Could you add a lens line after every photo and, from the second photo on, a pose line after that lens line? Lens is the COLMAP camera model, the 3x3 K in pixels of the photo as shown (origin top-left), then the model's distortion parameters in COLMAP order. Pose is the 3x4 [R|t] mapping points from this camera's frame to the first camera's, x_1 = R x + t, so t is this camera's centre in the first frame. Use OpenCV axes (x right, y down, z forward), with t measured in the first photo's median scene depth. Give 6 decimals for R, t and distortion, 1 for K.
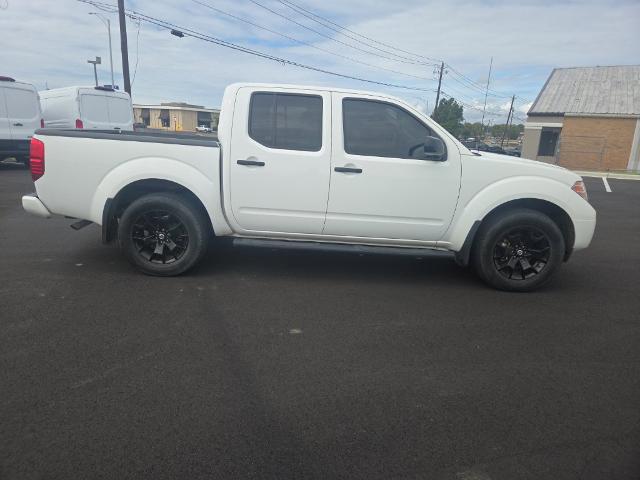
lens RADIAL K [[428.5, 0, 318.0], [0, 428.5, 237.5], [0, 0, 1]] dist [0.067567, -0.061251]
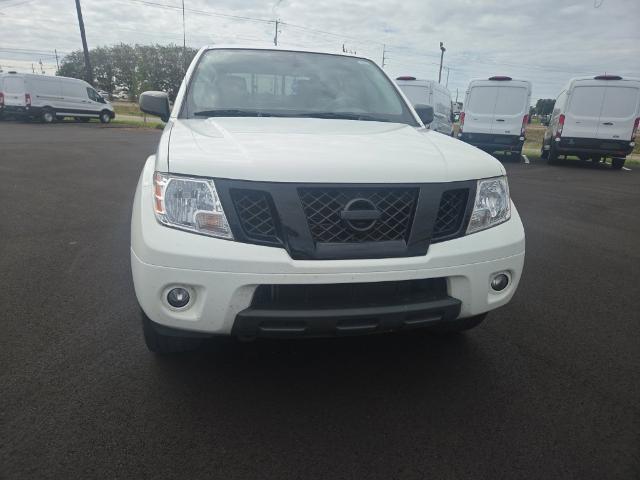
lens RADIAL K [[430.1, 0, 314.2], [0, 430.1, 247.2], [0, 0, 1]] dist [0.063112, -0.056999]
pose [[0.207483, 0.261158, -0.942734, 1.077041], [-0.256355, 0.944542, 0.205238, -0.189032], [0.944051, 0.199091, 0.262926, 1.041001]]
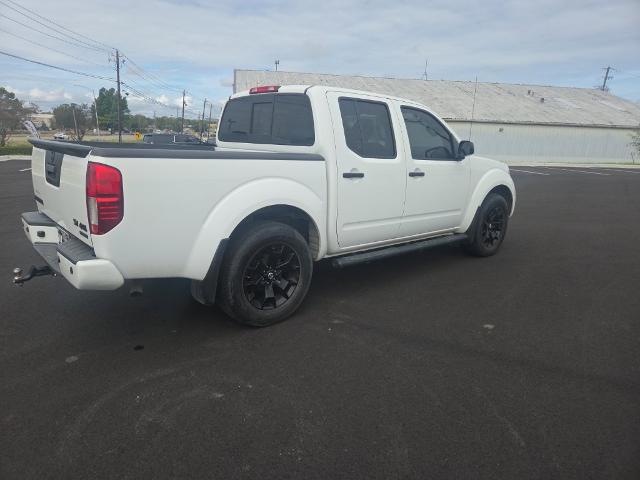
lens RADIAL K [[421.3, 0, 317.8], [0, 421.3, 243.4], [0, 0, 1]] dist [0.064058, -0.051340]
pose [[0.750682, -0.181001, 0.635386, -0.783544], [0.159506, 0.982942, 0.091559, -0.118979], [-0.641120, 0.032616, 0.766747, 0.339643]]
